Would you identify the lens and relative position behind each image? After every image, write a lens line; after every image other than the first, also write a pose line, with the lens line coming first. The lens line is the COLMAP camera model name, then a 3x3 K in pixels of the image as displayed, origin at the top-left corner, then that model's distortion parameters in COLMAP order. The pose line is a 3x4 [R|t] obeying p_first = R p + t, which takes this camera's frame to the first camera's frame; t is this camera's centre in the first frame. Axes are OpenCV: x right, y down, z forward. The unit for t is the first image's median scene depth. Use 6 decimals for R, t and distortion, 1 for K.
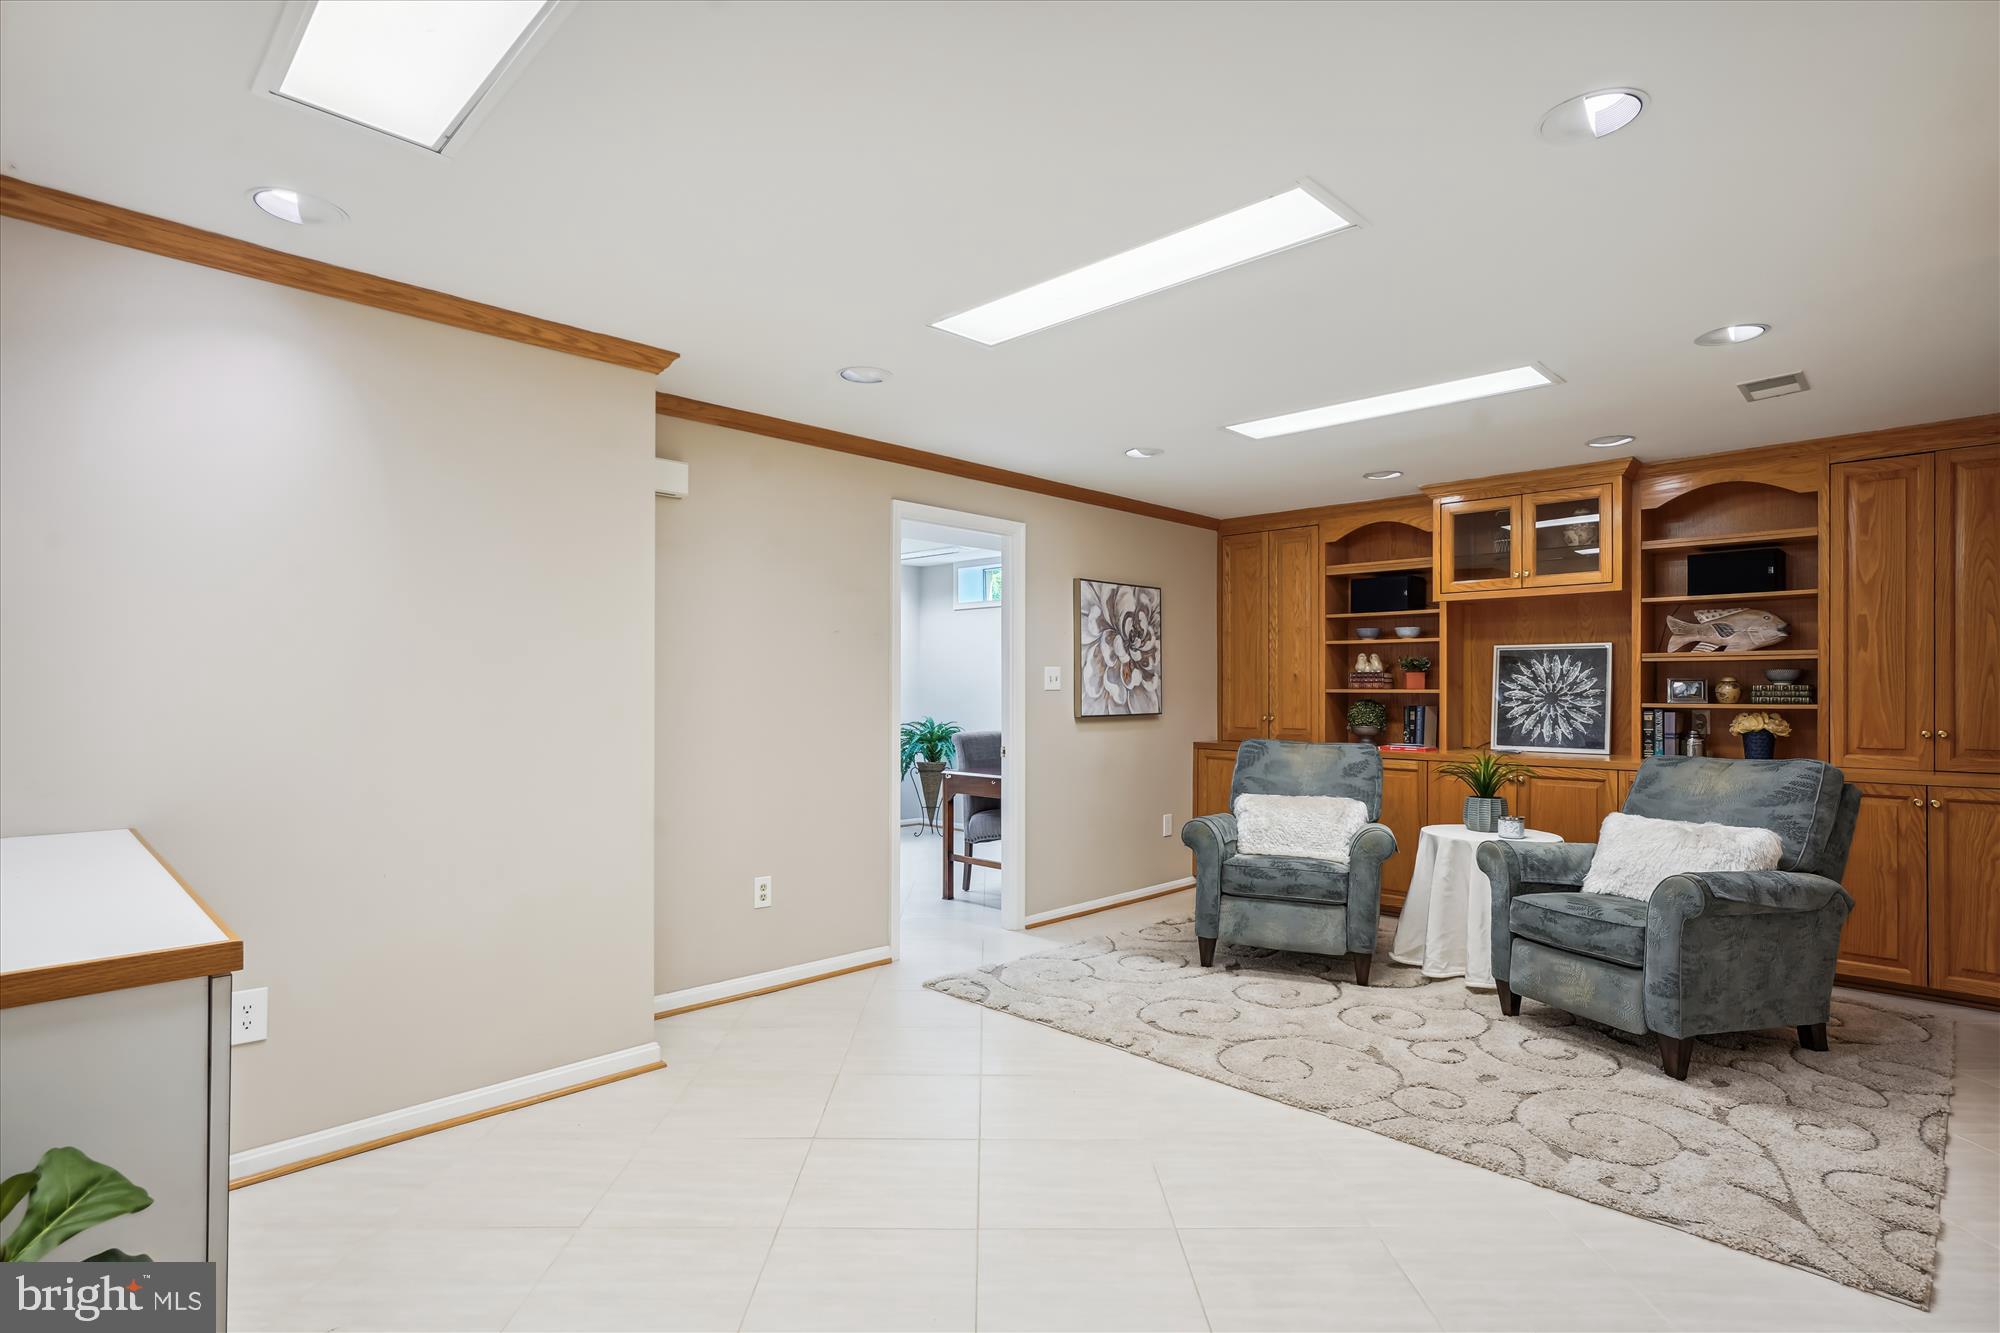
lens RADIAL K [[991.1, 0, 996.5], [0, 991.1, 674.5], [0, 0, 1]] dist [0.003315, 0.001251]
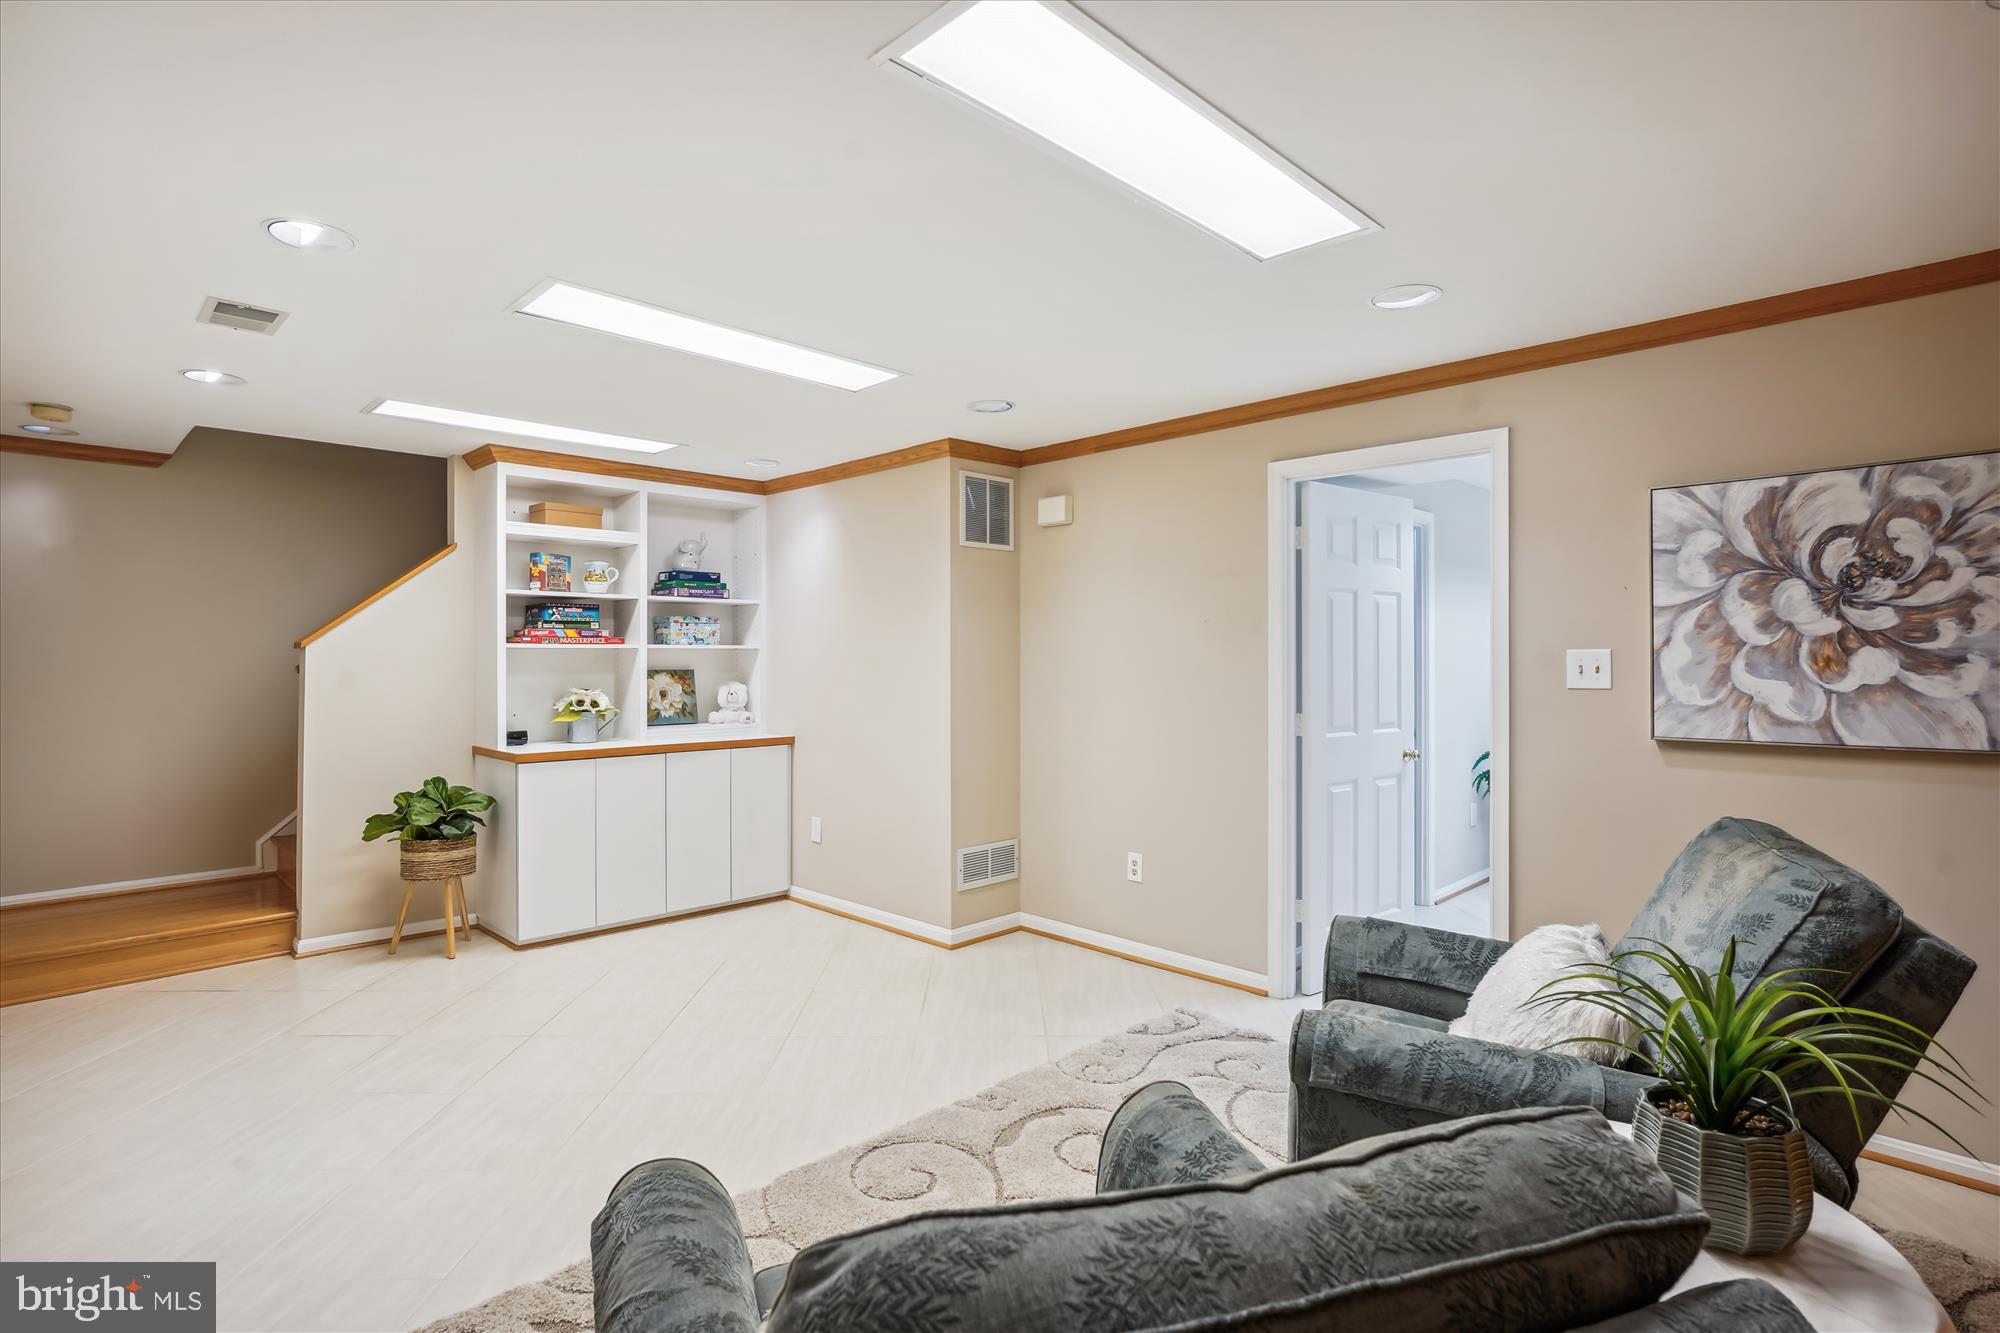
lens RADIAL K [[991.1, 0, 996.5], [0, 991.1, 666.7], [0, 0, 1]] dist [0.003315, 0.001251]
pose [[-0.003677, -0.004903, -0.999981, 0.613261], [0.006805, 0.999965, -0.004928, 0.002826], [0.999970, -0.006823, -0.003643, 0.614302]]
